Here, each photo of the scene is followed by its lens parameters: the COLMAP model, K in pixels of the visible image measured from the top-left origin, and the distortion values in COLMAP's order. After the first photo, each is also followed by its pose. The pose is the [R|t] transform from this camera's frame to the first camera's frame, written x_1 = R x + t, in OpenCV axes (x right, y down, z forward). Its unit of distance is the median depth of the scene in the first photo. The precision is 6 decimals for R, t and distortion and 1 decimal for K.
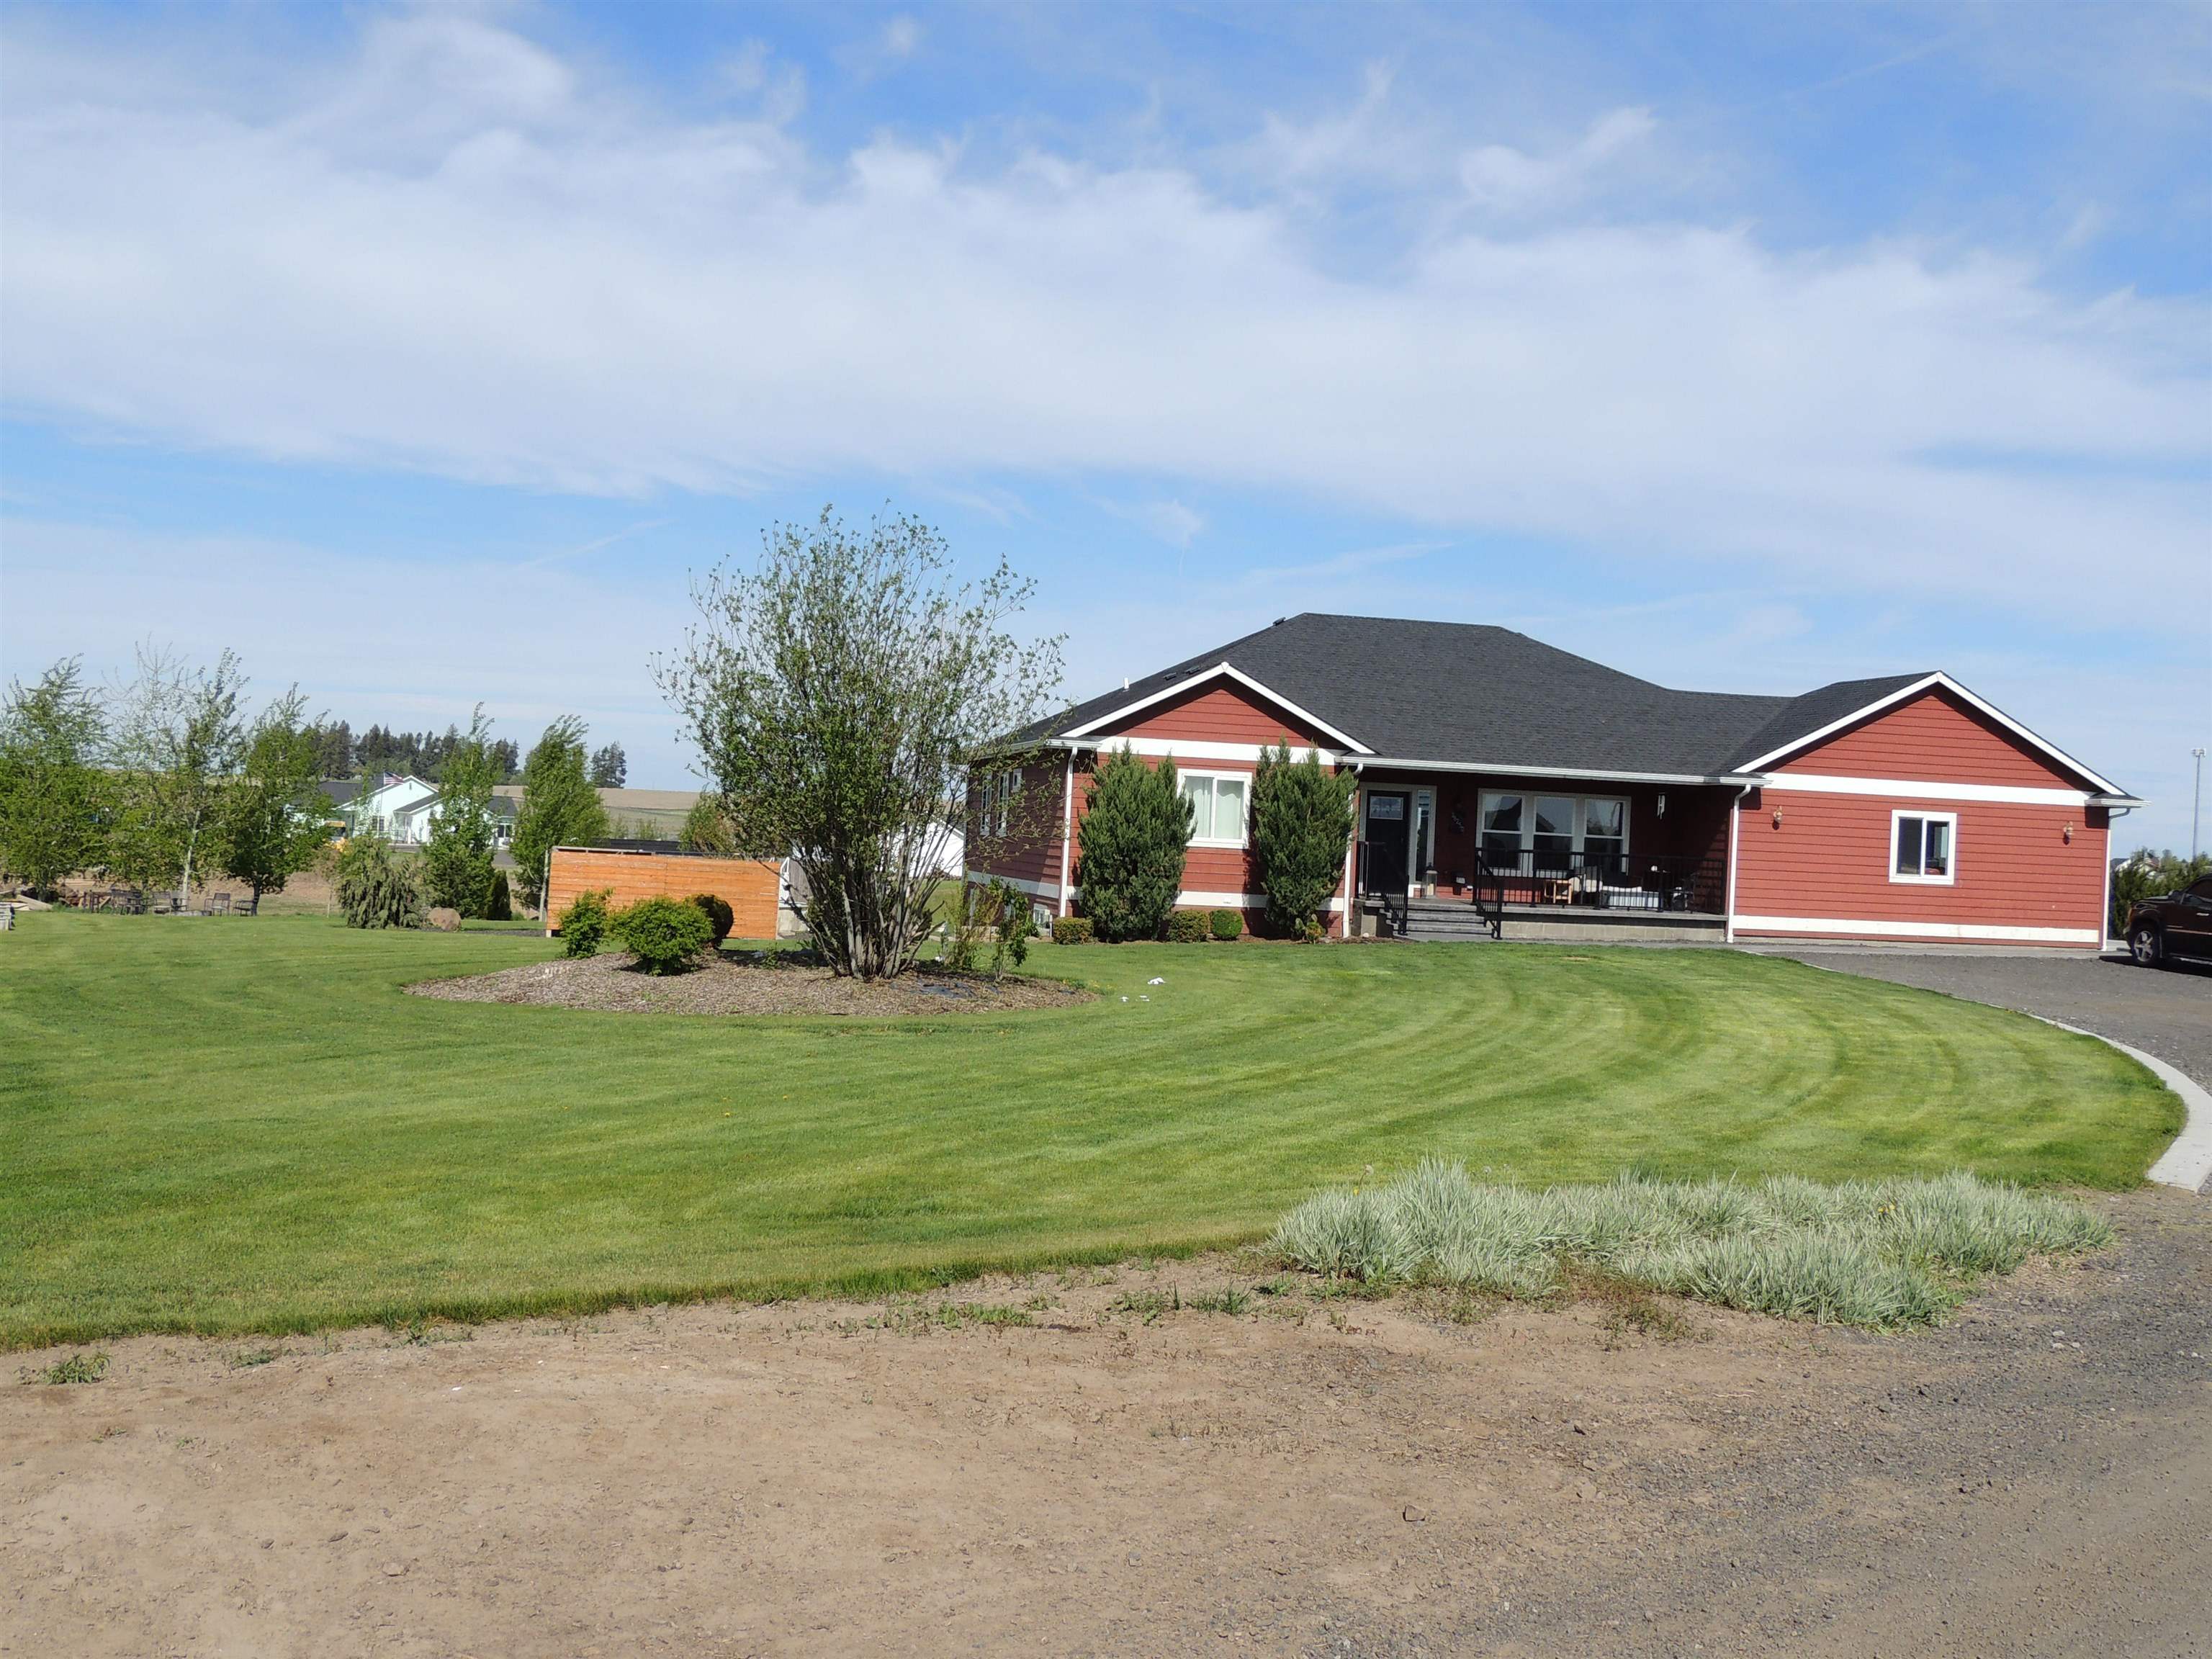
lens RADIAL K [[2258.2, 0, 1106.0], [0, 2258.2, 829.5], [0, 0, 1]] dist [-0.013719, -0.001472]
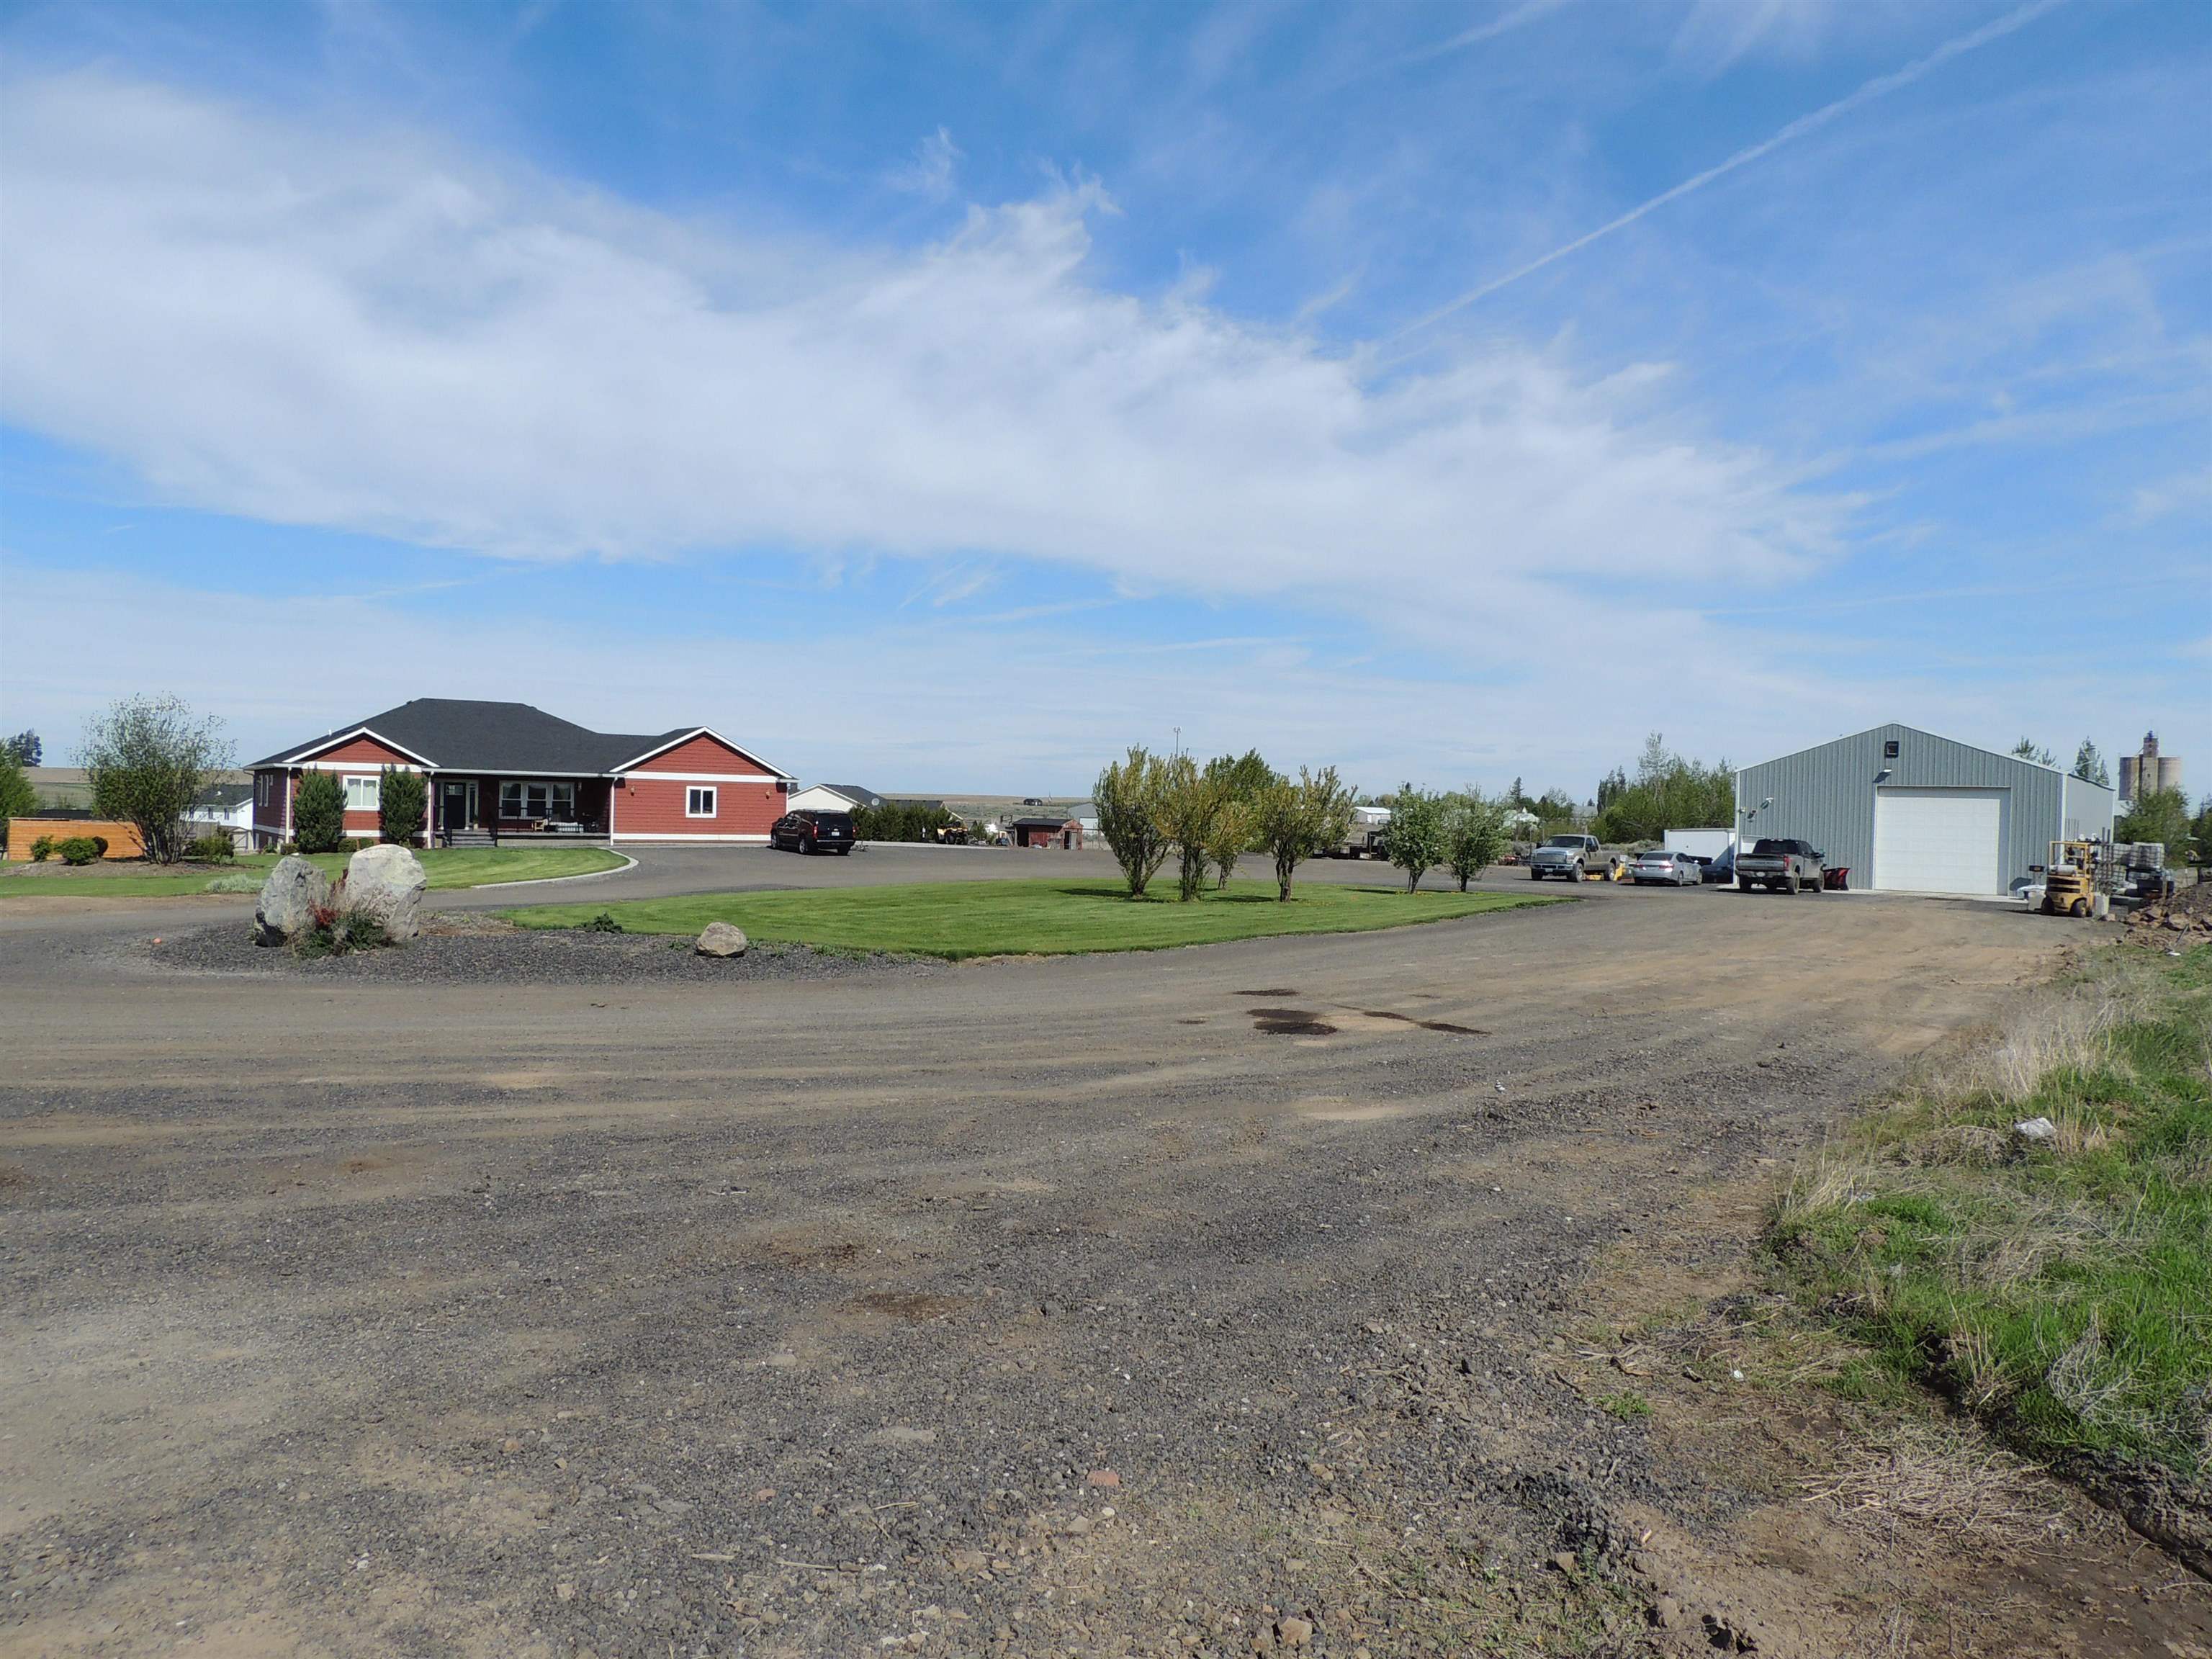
lens RADIAL K [[1611.3, 0, 1101.2], [0, 1611.3, 833.8], [0, 0, 1]] dist [-0.008764, 0.002436]
pose [[0.930885, -0.030772, 0.364014, 0.146276], [0.019328, 0.999199, 0.035040, -0.010210], [-0.364800, -0.025583, 0.930734, -0.734166]]
